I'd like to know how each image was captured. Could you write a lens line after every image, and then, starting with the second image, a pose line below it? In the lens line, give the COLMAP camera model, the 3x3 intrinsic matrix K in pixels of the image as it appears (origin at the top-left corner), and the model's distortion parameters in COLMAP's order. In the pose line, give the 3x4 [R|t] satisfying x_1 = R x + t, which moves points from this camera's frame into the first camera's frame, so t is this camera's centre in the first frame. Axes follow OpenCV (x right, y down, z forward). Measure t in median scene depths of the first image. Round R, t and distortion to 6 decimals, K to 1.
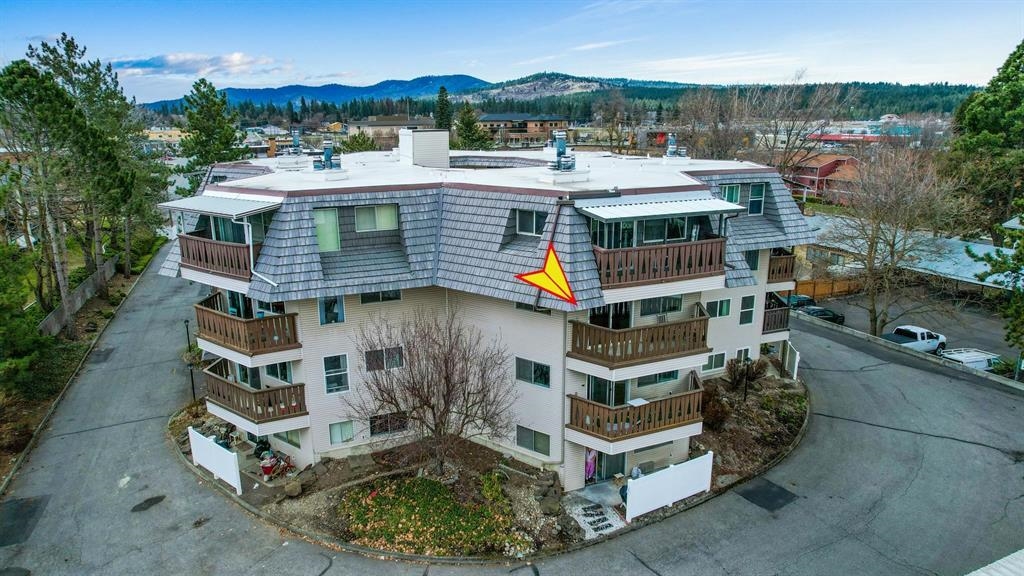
lens RADIAL K [[655.5, 0, 505.5], [0, 655.5, 291.0], [0, 0, 1]] dist [-0.090514, 0.085162]
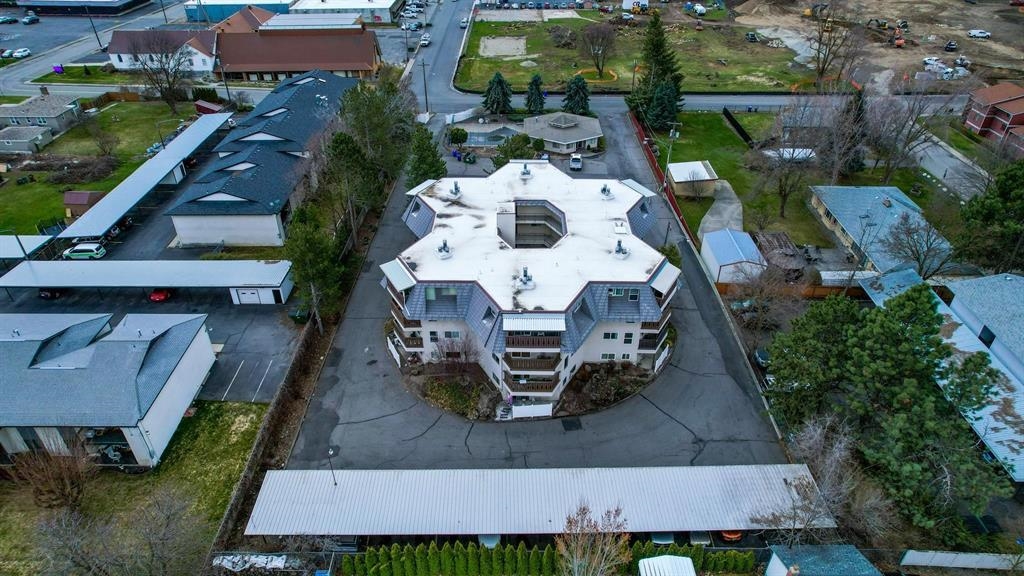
lens RADIAL K [[655.5, 0, 505.5], [0, 655.5, 291.0], [0, 0, 1]] dist [-0.090514, 0.085162]
pose [[0.910477, 0.239090, -0.337442, 0.901134], [-0.109097, 0.925900, 0.361674, -1.085464], [0.398910, -0.292482, 0.869094, -1.220974]]
